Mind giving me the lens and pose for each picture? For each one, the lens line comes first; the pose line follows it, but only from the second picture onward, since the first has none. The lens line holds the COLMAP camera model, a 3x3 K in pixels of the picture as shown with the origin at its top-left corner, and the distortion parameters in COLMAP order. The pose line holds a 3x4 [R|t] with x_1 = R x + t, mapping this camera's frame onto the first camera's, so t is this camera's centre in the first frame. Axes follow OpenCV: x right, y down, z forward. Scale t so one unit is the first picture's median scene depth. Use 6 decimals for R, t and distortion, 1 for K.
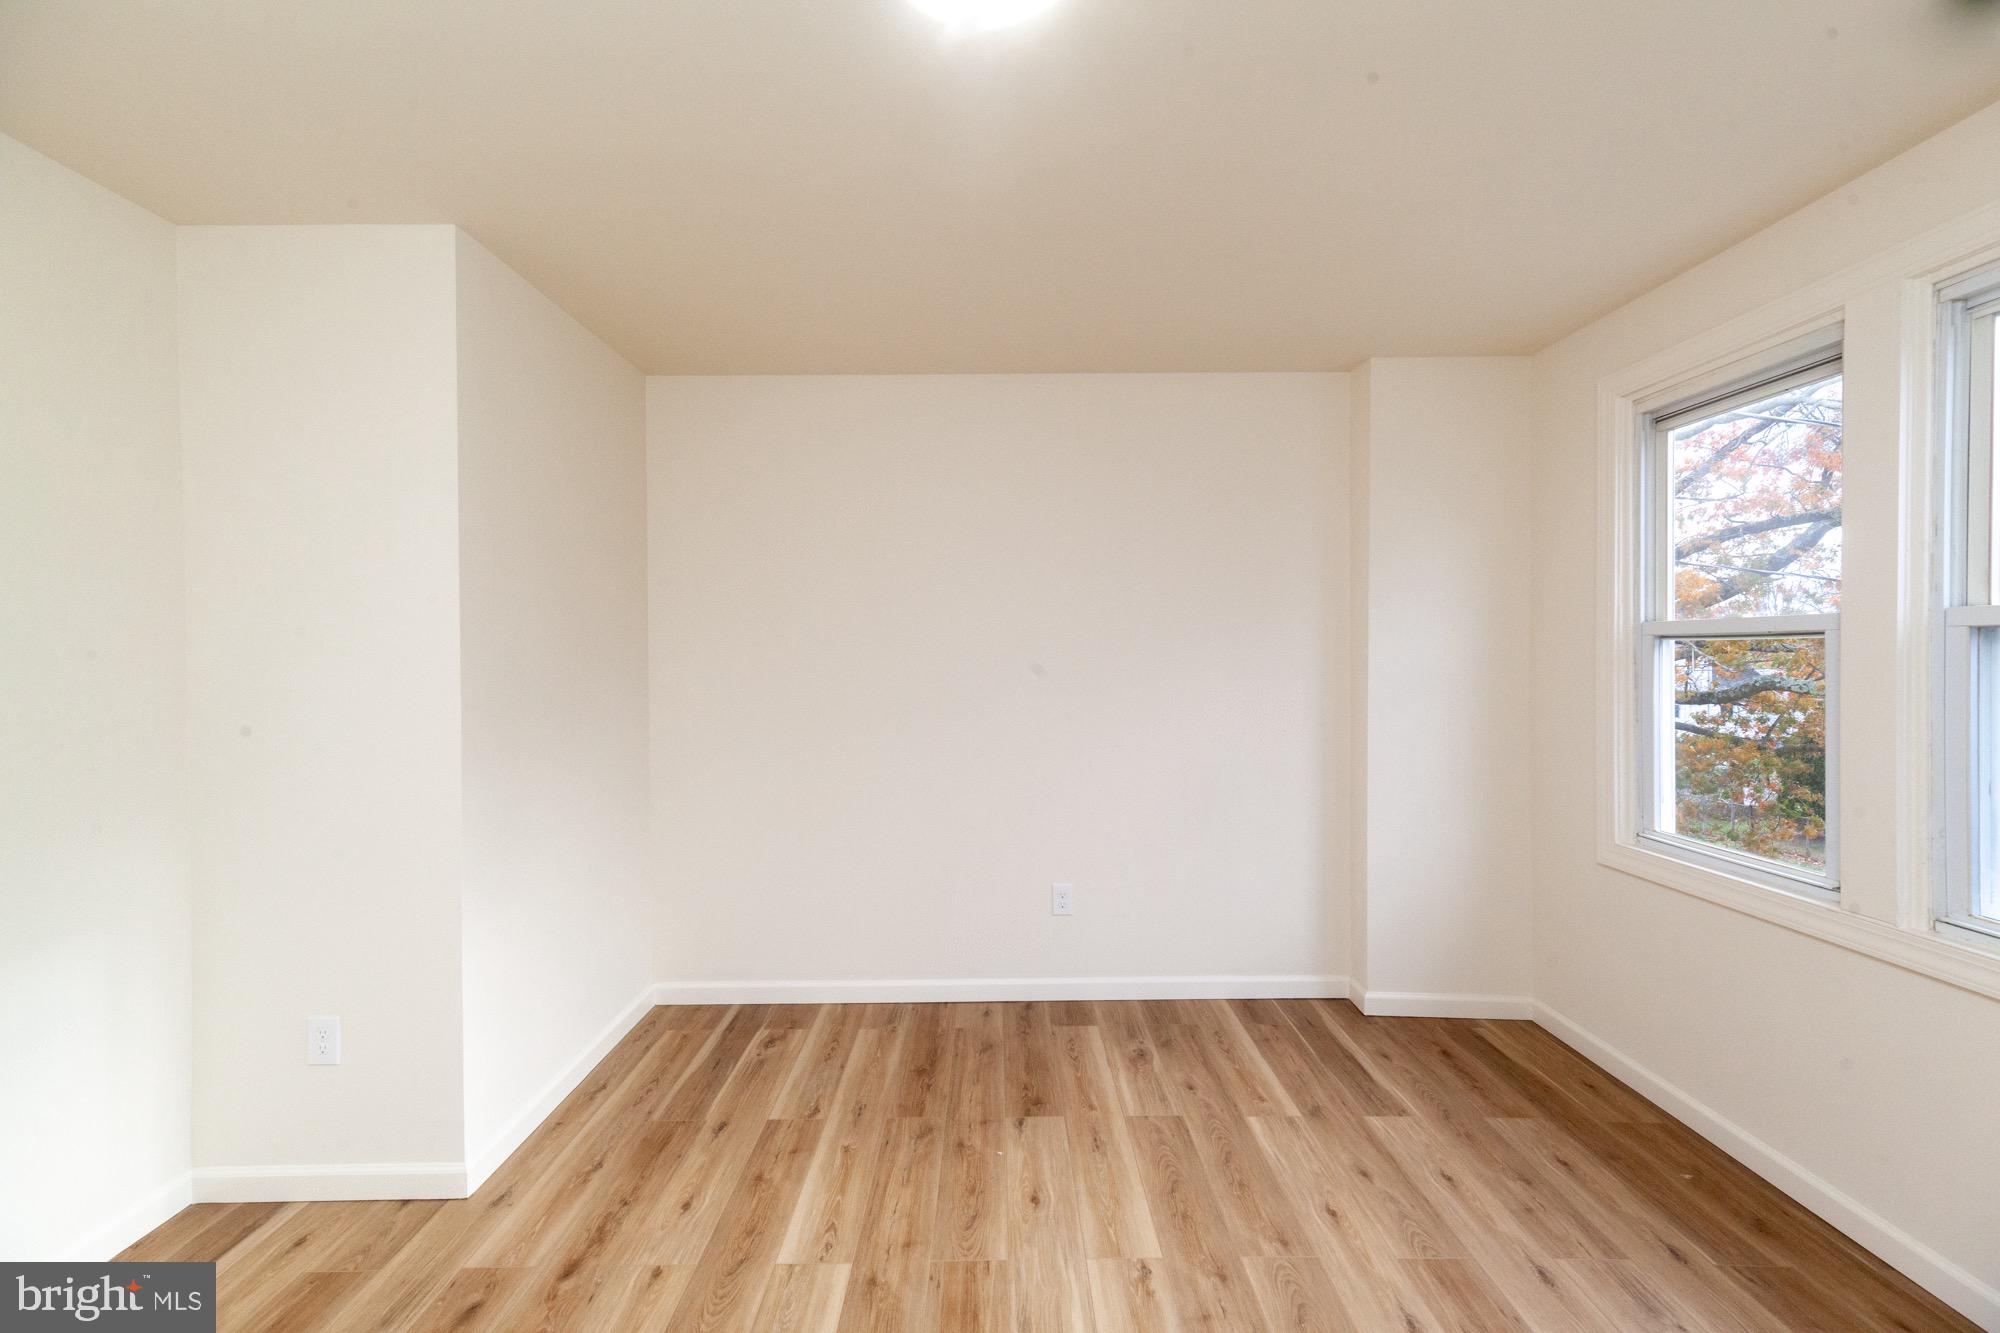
lens RADIAL K [[867.1, 0, 1000.0], [0, 867.1, 666.5], [0, 0, 1]] dist [0.007520, 0.000092]
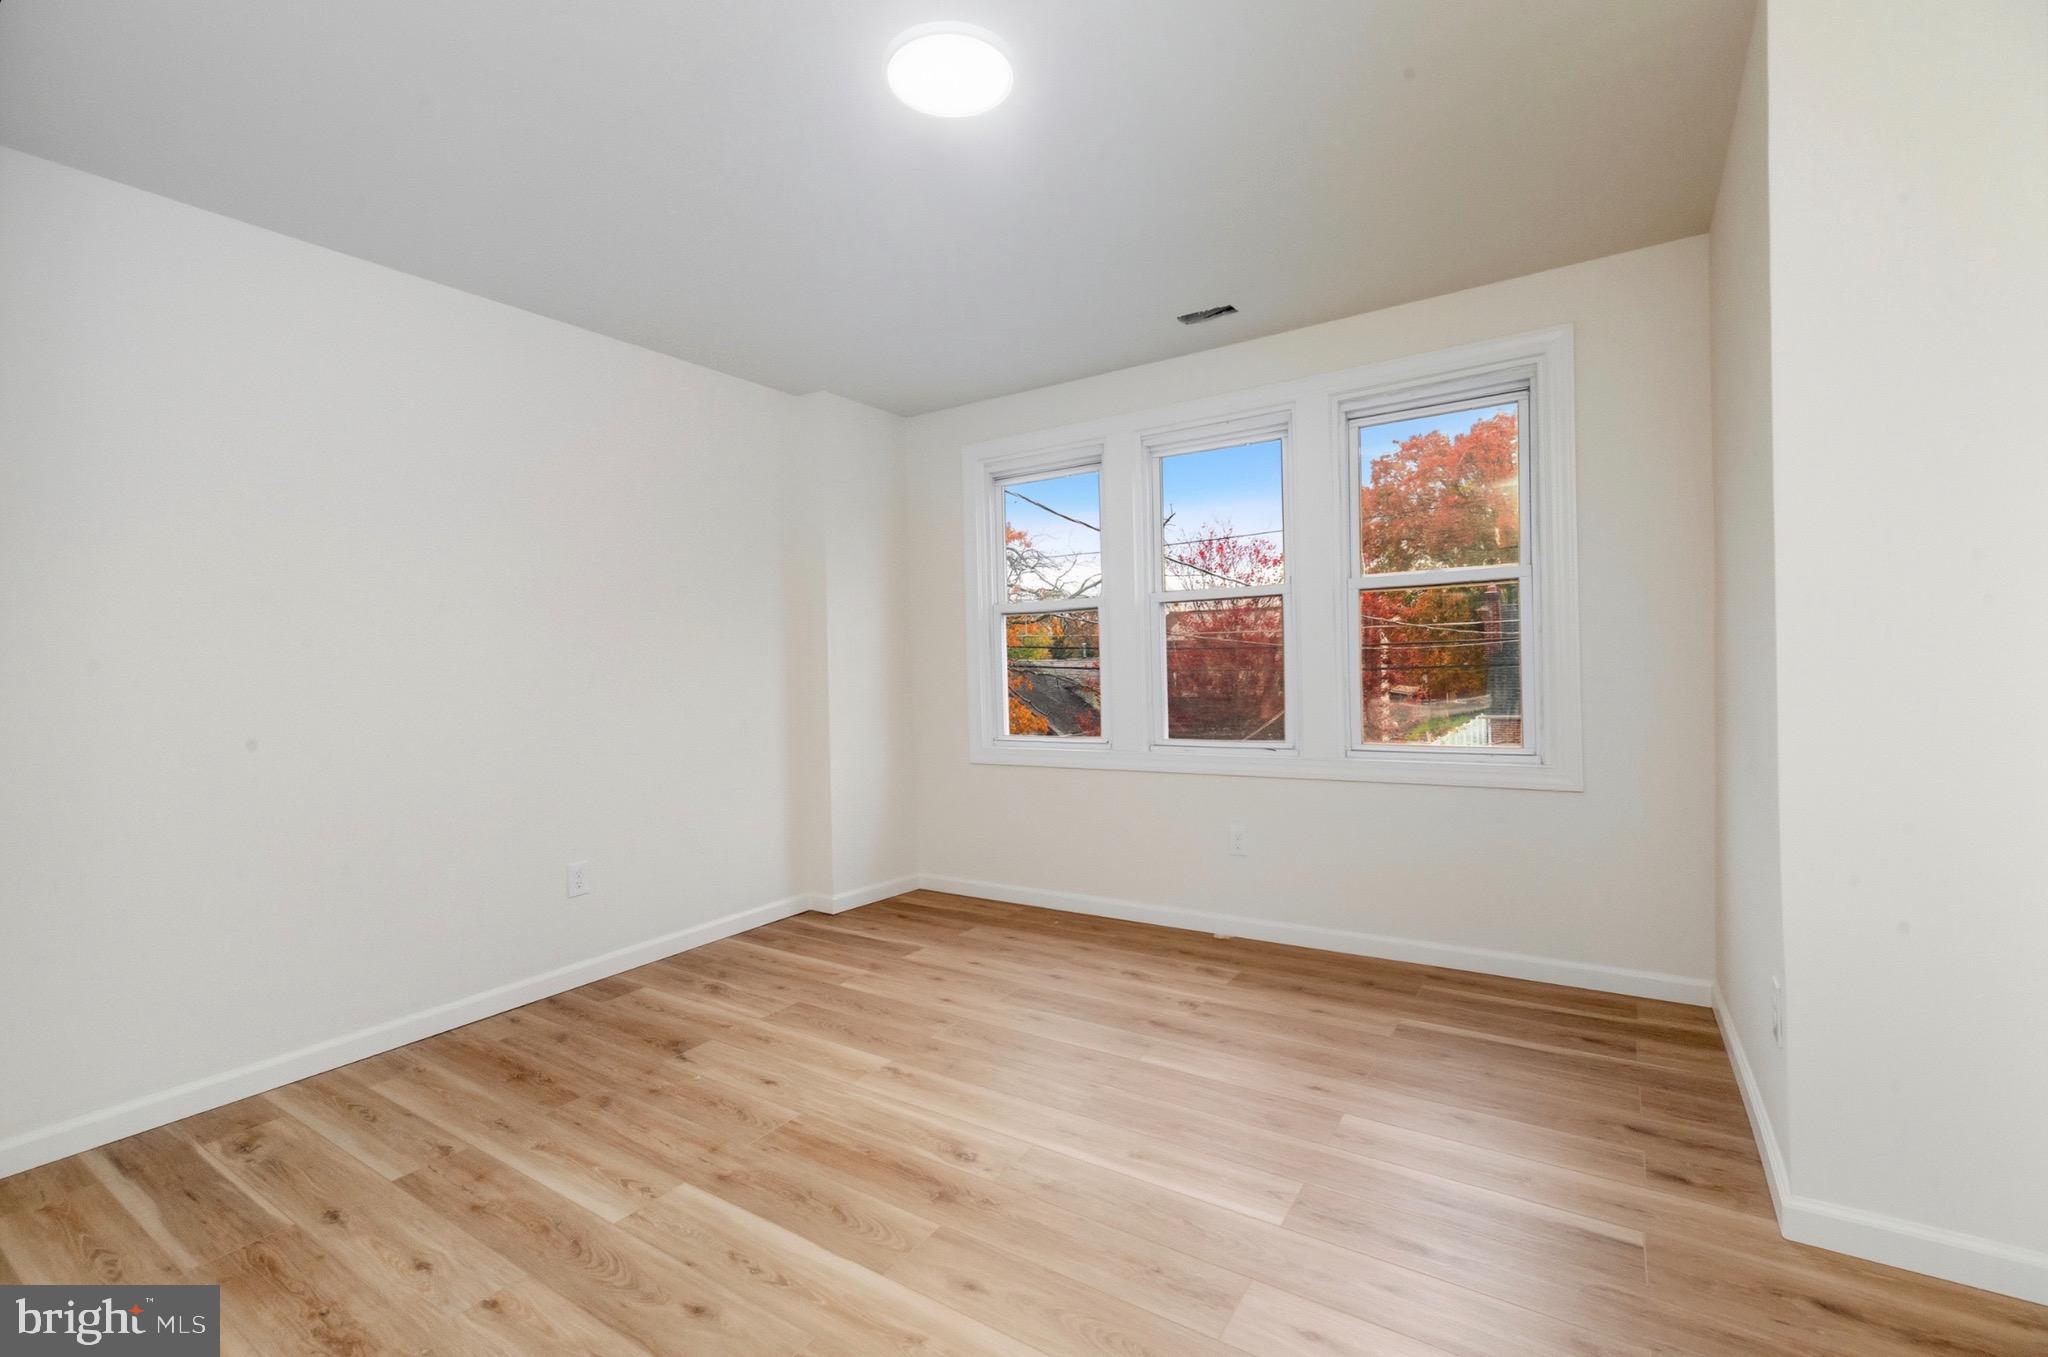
lens RADIAL K [[887.9, 0, 1024.0], [0, 887.9, 678.5], [0, 0, 1]] dist [0.007520, 0.000092]
pose [[0.548955, -0.019961, 0.835613, -0.609770], [0.040756, 0.999165, -0.002906, 0.094363], [-0.834858, 0.035651, 0.549310, 0.068054]]
